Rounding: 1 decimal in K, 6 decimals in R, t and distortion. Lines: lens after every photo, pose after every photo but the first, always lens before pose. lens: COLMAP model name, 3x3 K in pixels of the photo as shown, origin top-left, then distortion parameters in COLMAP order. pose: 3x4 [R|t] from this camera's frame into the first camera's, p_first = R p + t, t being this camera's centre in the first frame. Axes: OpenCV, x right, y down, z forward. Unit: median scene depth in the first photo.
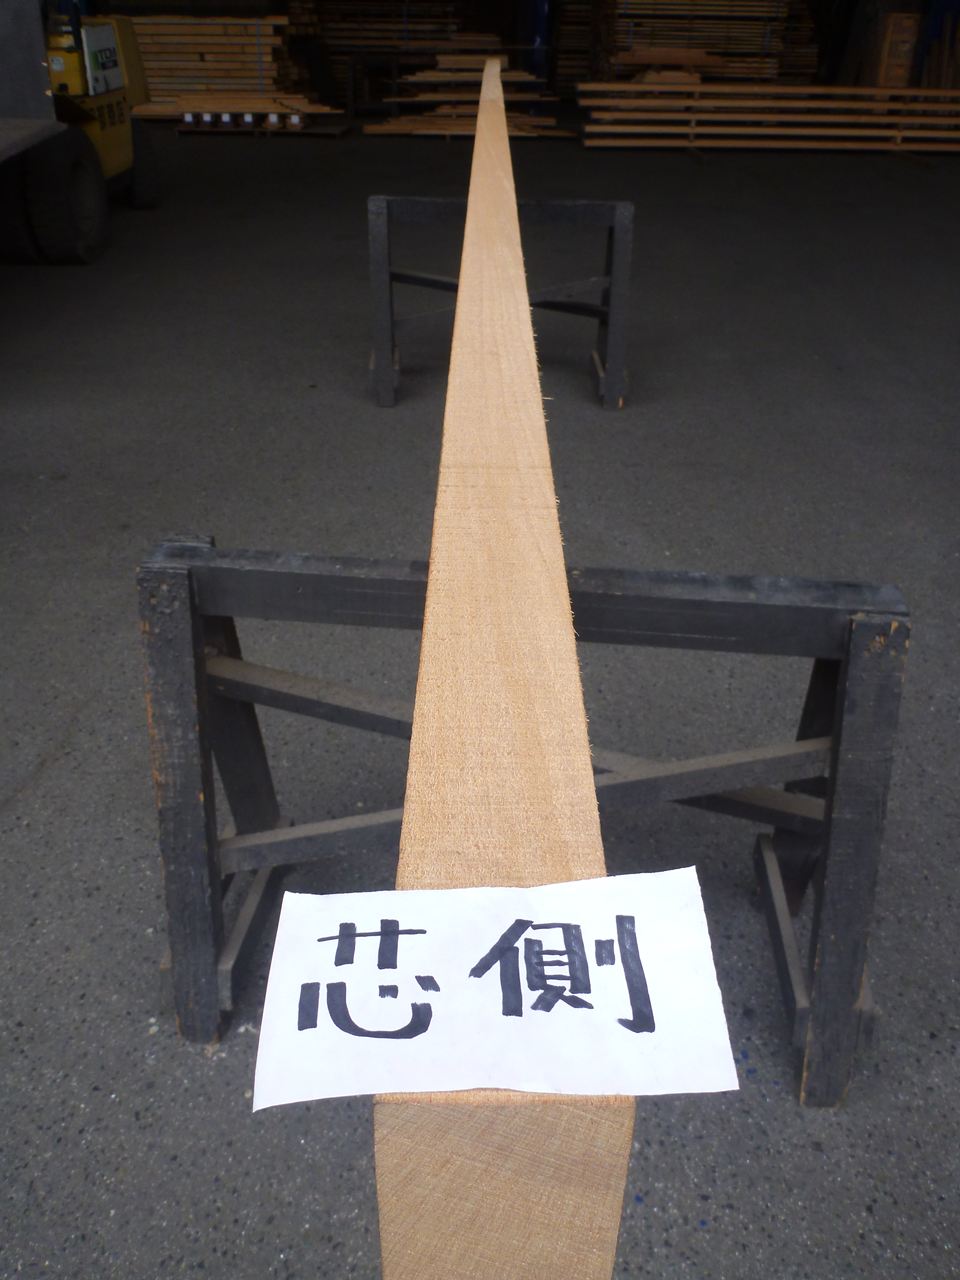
lens RADIAL K [[1085.0, 0, 480.8], [0, 1085.0, 639.8], [0, 0, 1]] dist [-0.006192, -0.001471]
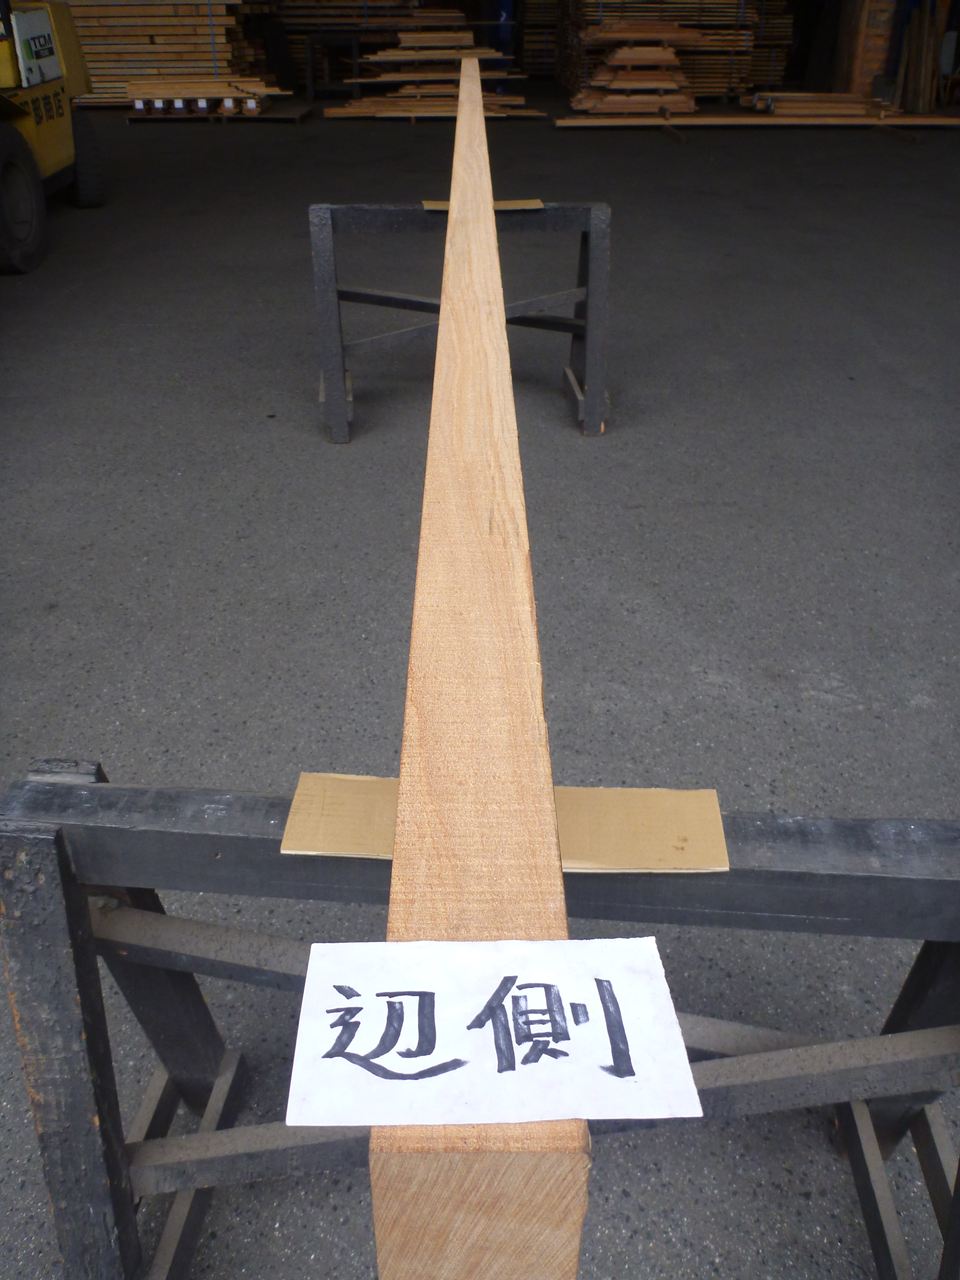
lens RADIAL K [[1072.6, 0, 489.5], [0, 1072.6, 634.3], [0, 0, 1]] dist [-0.010752, 0.002098]
pose [[0.999167, -0.032289, 0.024946, -0.004588], [0.031749, 0.999259, 0.021749, -0.122043], [-0.025630, -0.020939, 0.999452, 0.193039]]
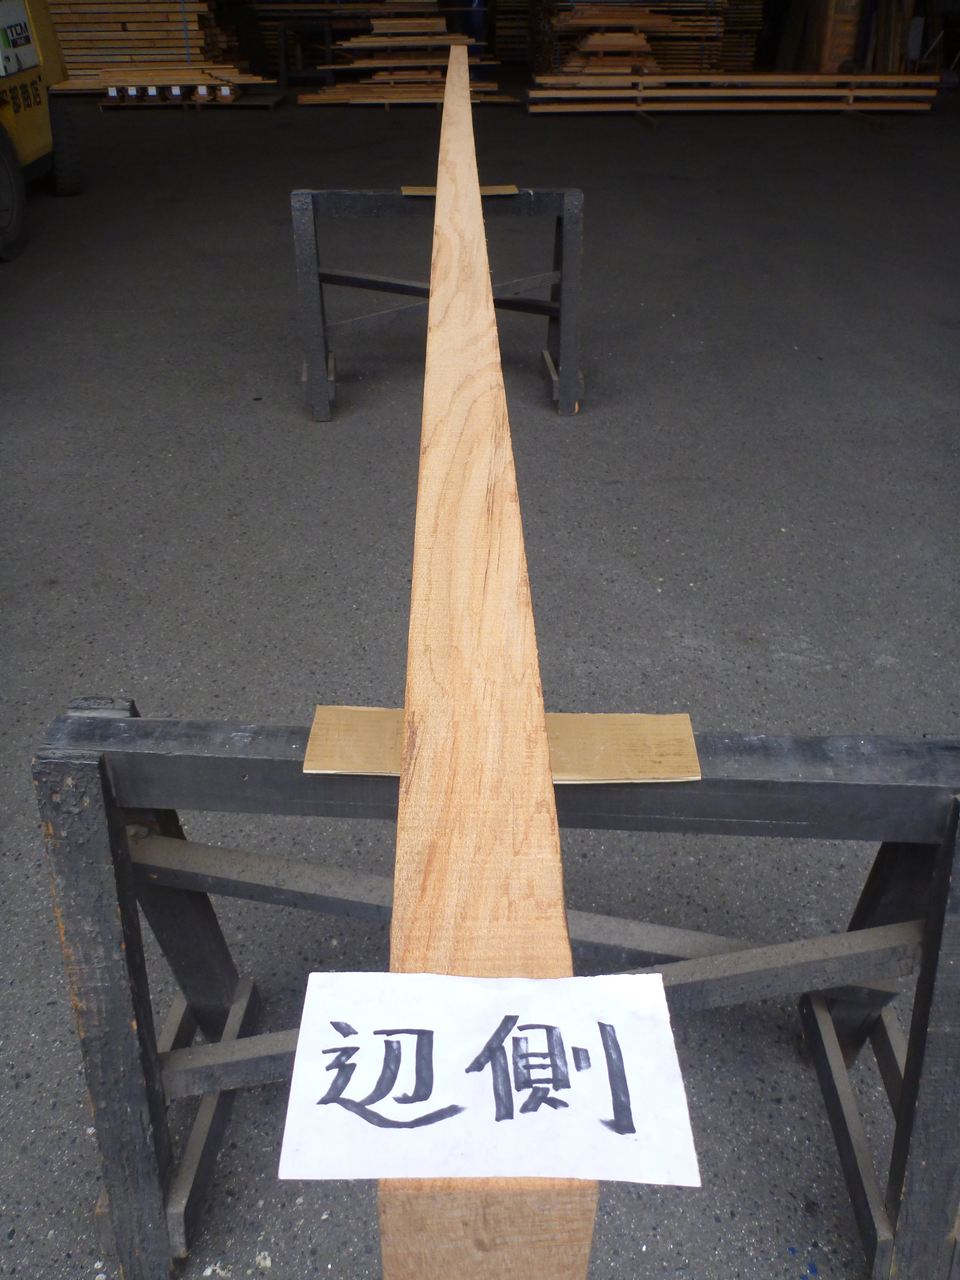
lens RADIAL K [[1079.5, 0, 484.2], [0, 1079.5, 626.2], [0, 0, 1]] dist [-0.014773, 0.013100]
pose [[0.998197, -0.043446, 0.041415, -0.016410], [0.042408, 0.998772, 0.025633, -0.103368], [-0.042478, -0.023830, 0.998813, 0.136102]]
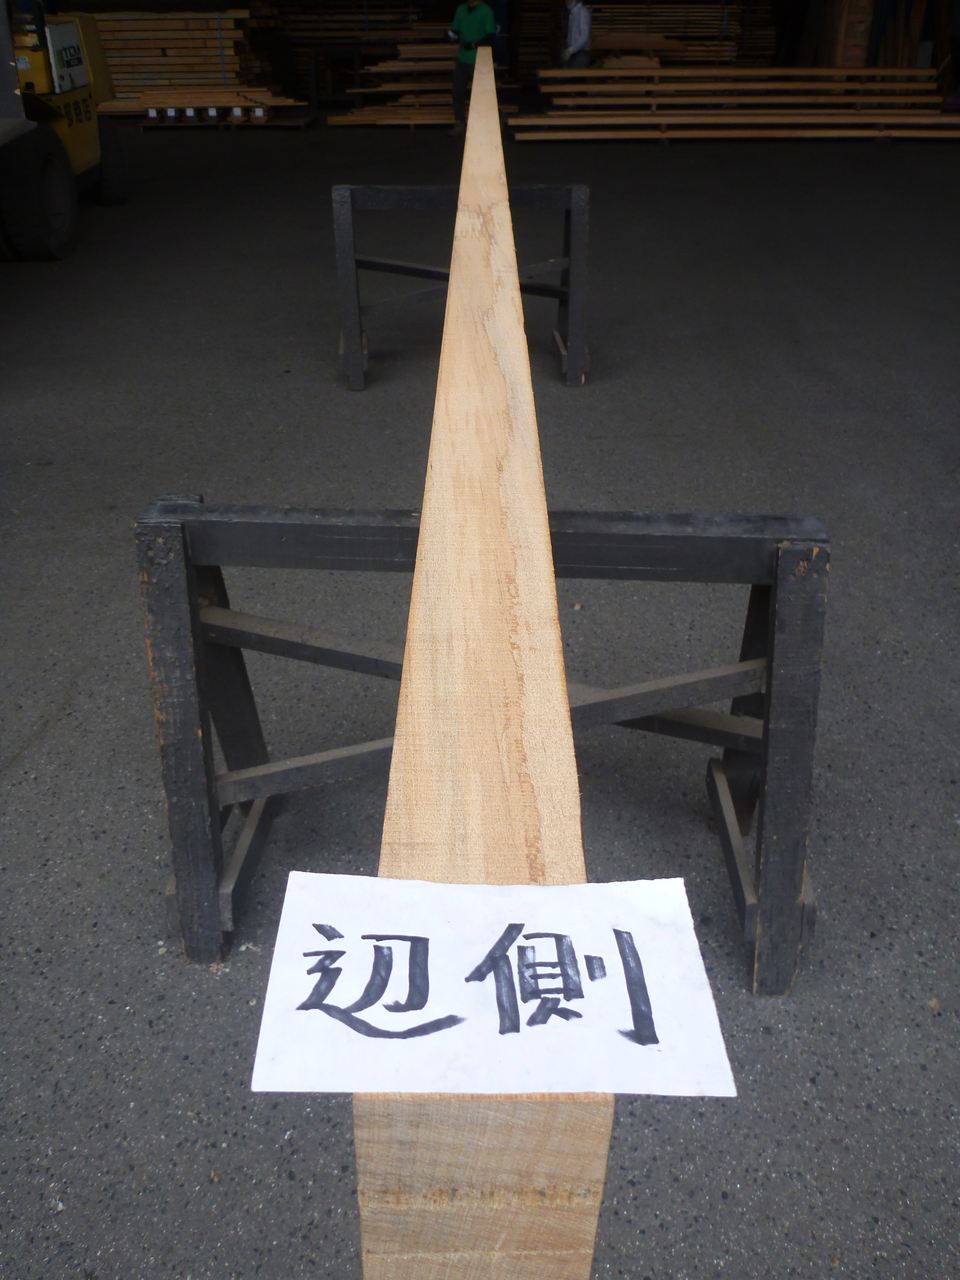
lens RADIAL K [[1088.3, 0, 477.1], [0, 1088.3, 646.3], [0, 0, 1]] dist [-0.008076, -0.001429]
pose [[0.999455, -0.029890, 0.013991, 0.006835], [0.029717, 0.999481, 0.012410, 0.034415], [-0.014354, -0.011987, 0.999825, -0.068683]]
